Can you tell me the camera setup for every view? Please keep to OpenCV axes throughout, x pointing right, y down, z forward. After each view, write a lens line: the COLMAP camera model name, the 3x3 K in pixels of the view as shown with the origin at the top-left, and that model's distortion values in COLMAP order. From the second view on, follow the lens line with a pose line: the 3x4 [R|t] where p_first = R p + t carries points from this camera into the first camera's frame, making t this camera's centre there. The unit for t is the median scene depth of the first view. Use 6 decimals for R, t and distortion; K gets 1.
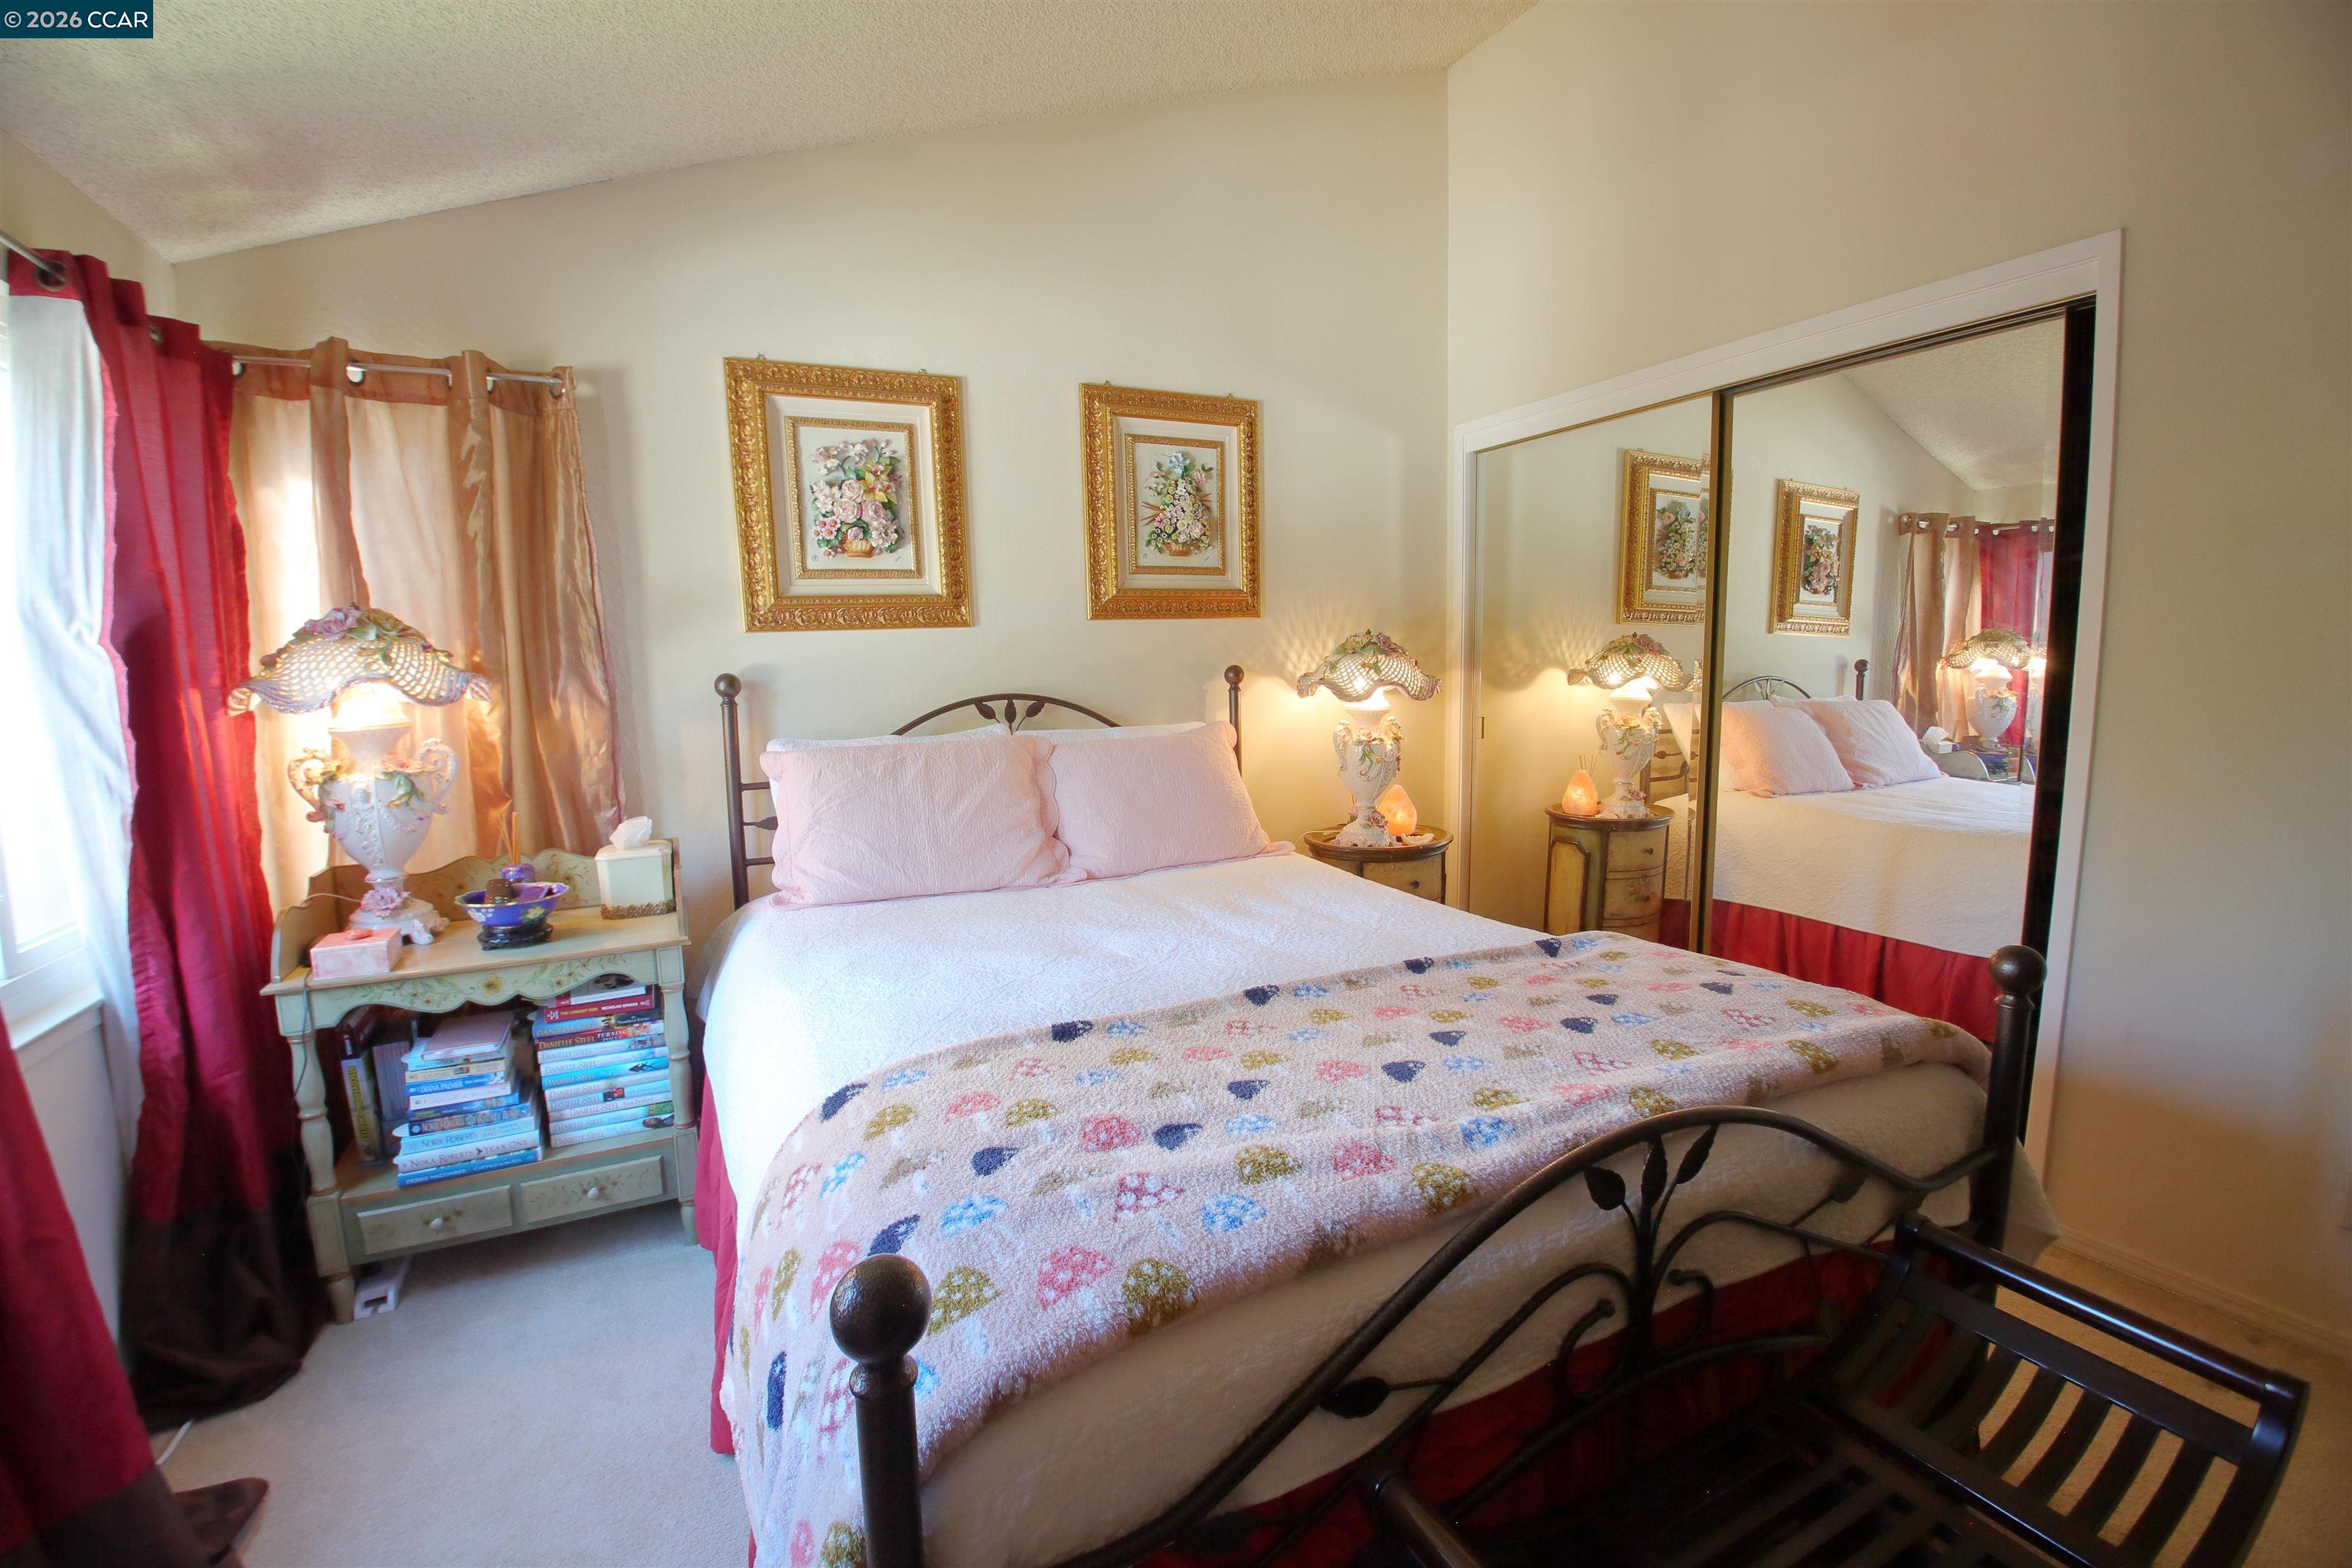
lens RADIAL K [[960.9, 0, 1176.0], [0, 960.9, 784.0], [0, 0, 1]] dist [-0.032471, -0.004845]
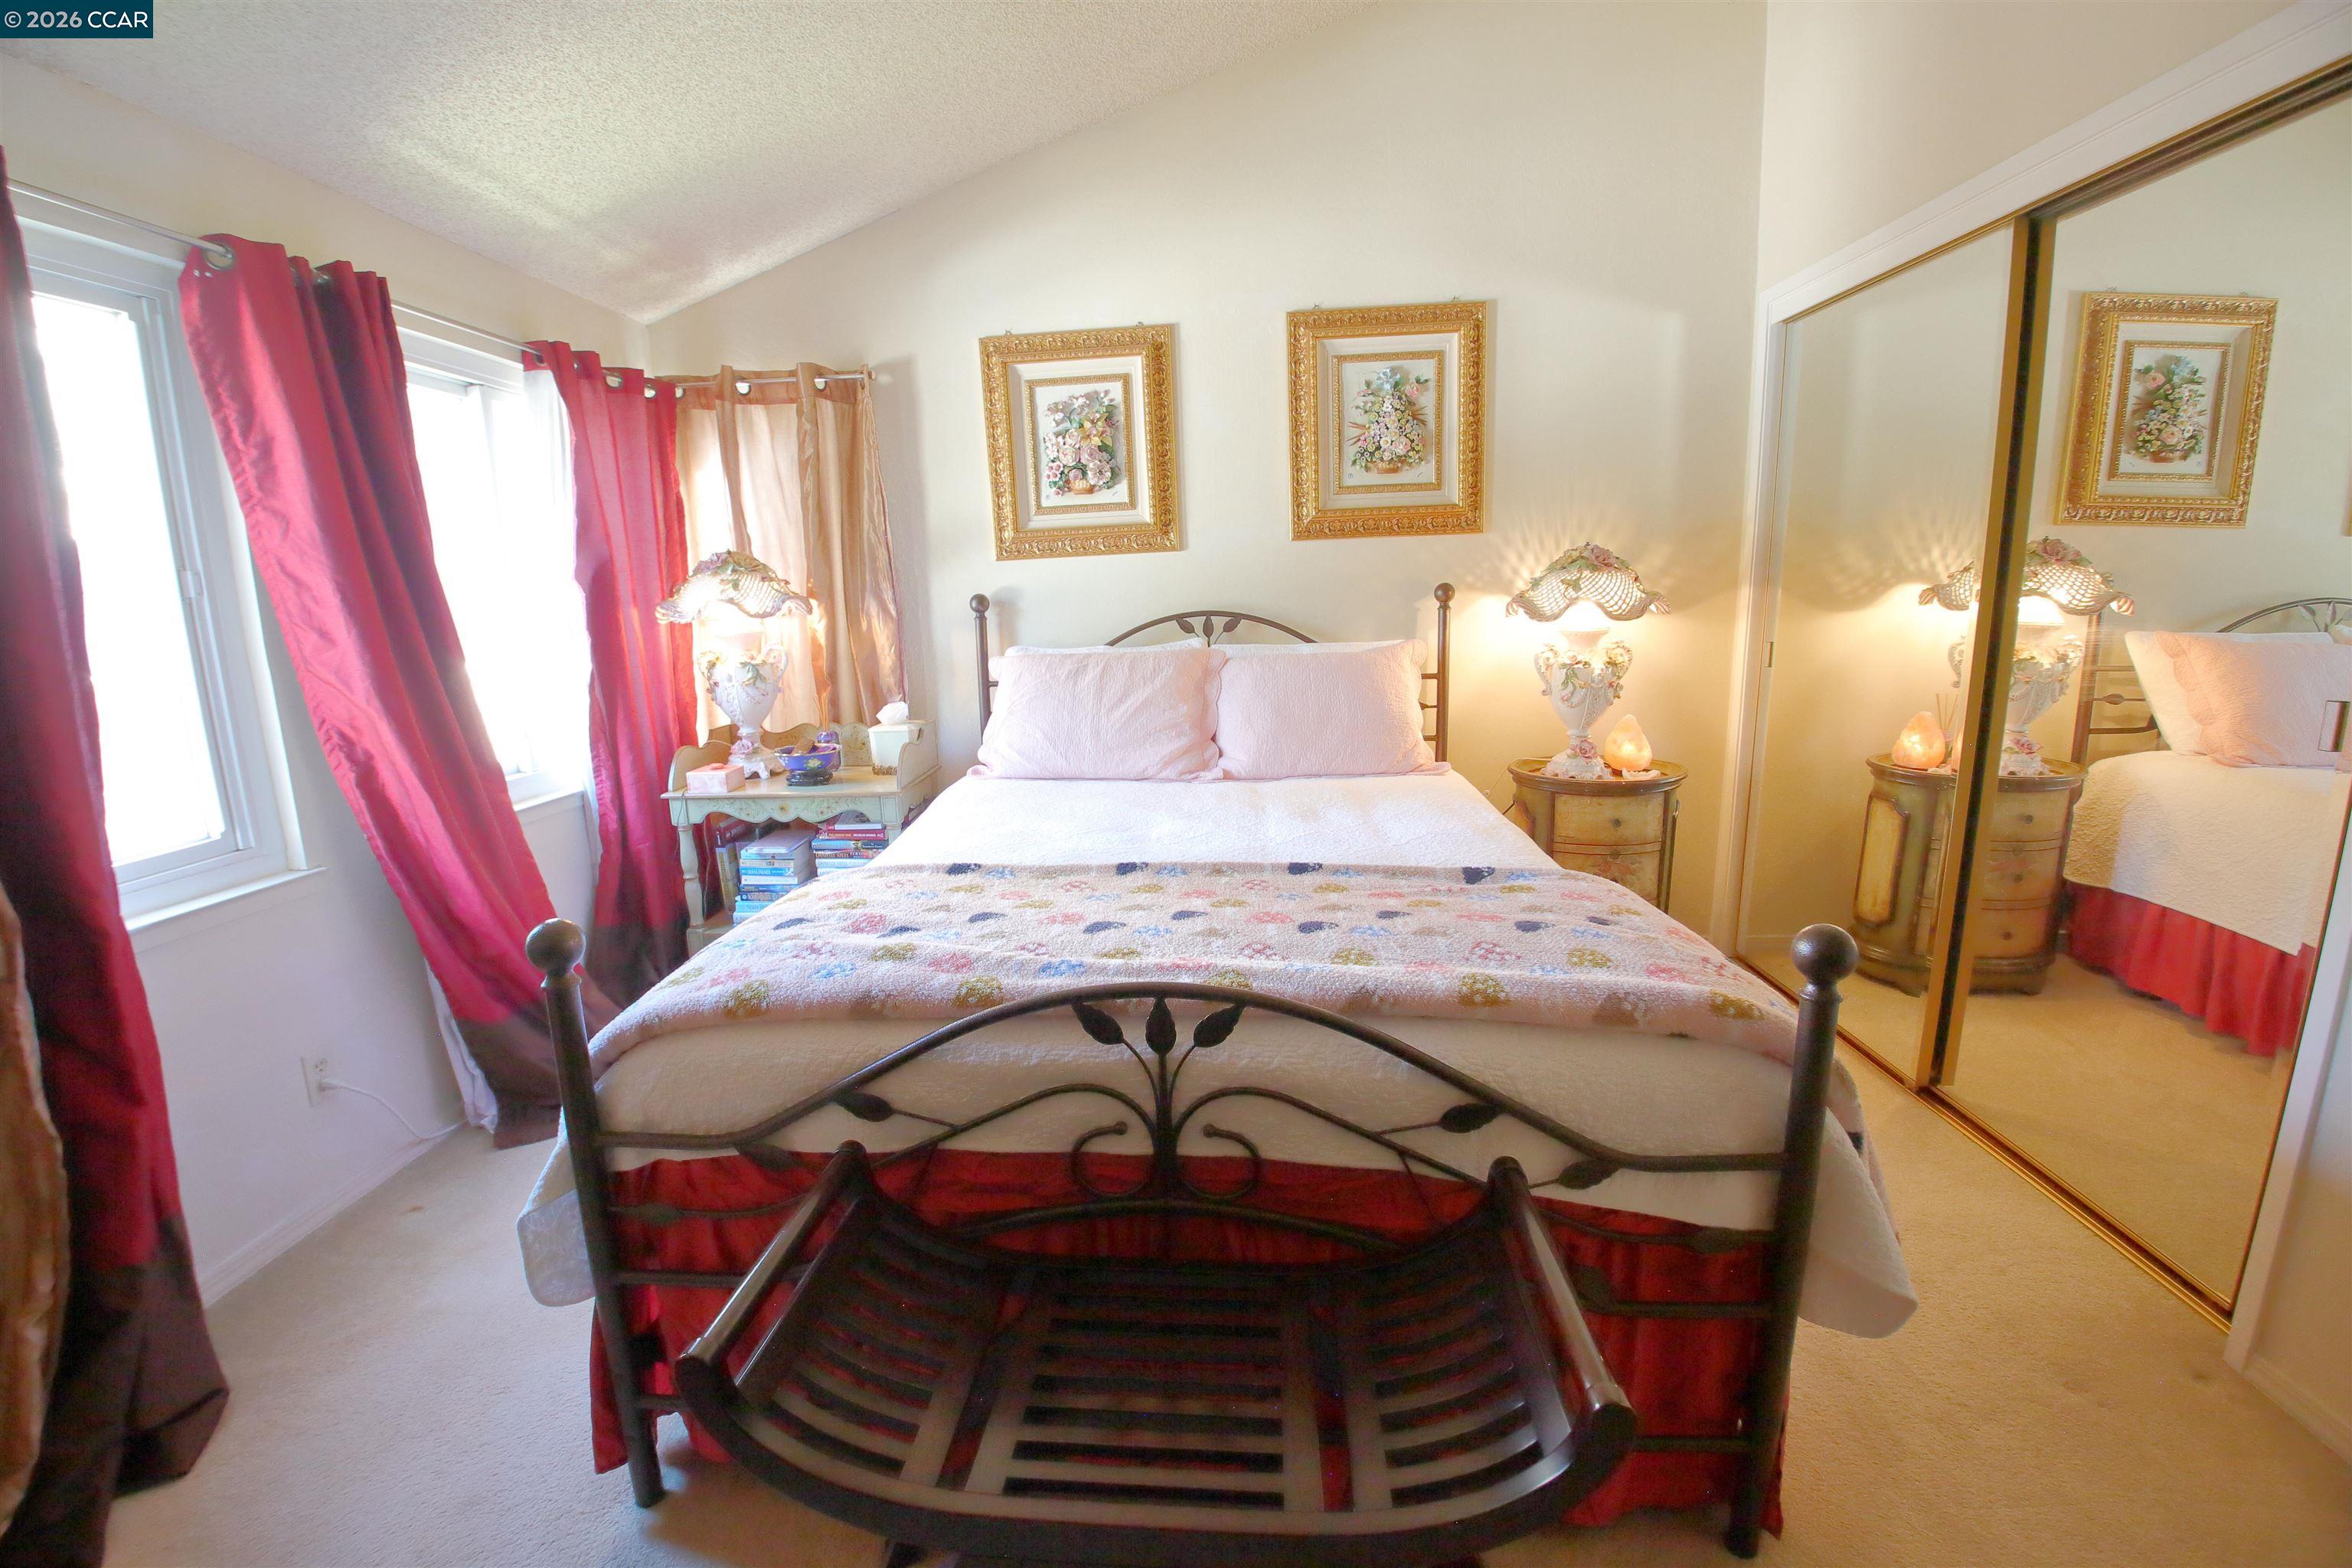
lens RADIAL K [[960.9, 0, 1176.0], [0, 960.9, 784.0], [0, 0, 1]] dist [-0.032471, -0.004845]
pose [[0.869441, 0.090469, -0.485682, 0.396957], [-0.048342, 0.993952, 0.098606, -0.002431], [0.491665, -0.062254, 0.868556, -0.000478]]
